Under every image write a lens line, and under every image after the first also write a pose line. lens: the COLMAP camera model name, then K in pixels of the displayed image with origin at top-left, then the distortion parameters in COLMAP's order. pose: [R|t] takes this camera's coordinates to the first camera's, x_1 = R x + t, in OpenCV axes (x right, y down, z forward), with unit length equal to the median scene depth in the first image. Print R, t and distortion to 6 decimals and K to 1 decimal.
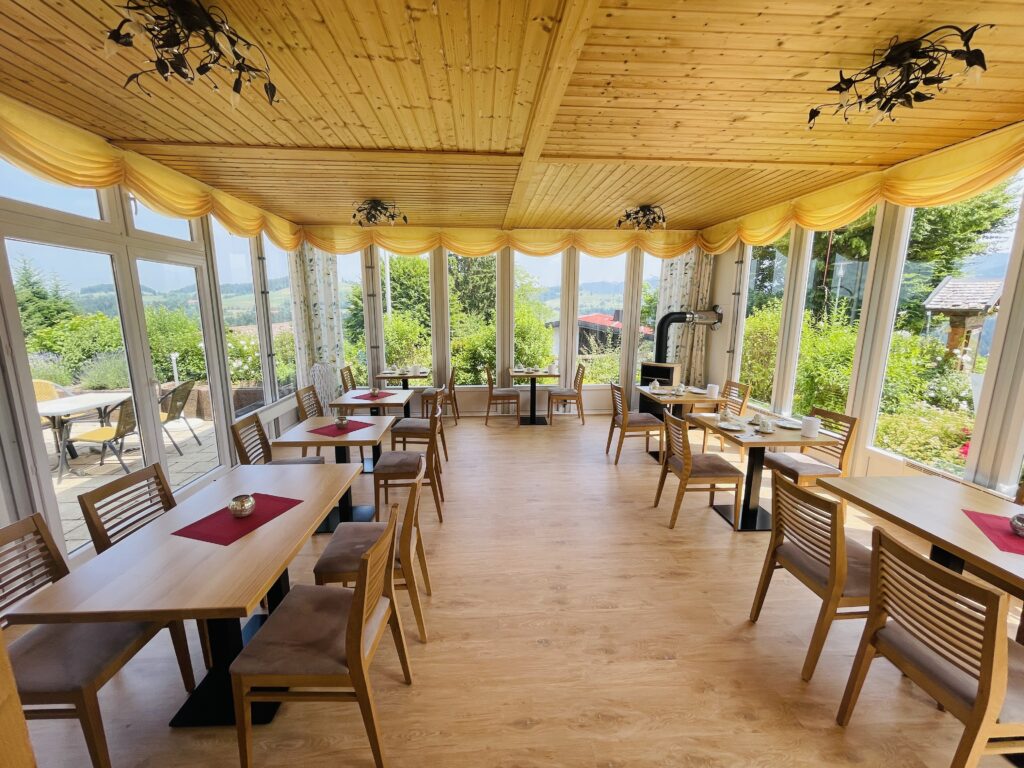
lens RADIAL K [[415.2, 0, 504.9], [0, 415.2, 384.1], [0, 0, 1]] dist [0.000342, 0.000137]
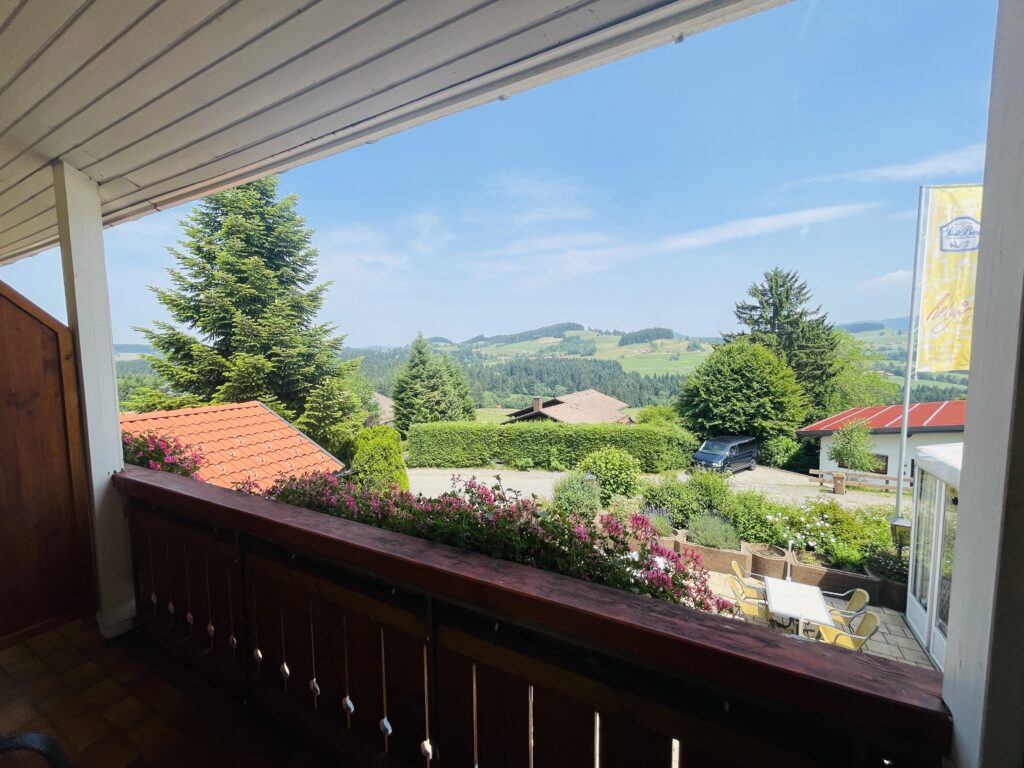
lens RADIAL K [[415.2, 0, 510.3], [0, 415.2, 386.5], [0, 0, 1]] dist [0.000342, 0.000137]
pose [[0.856930, 0.035550, -0.514205, -0.213089], [-0.086219, 0.993449, -0.075001, -0.090389], [0.508170, 0.108605, 0.854382, -0.148675]]
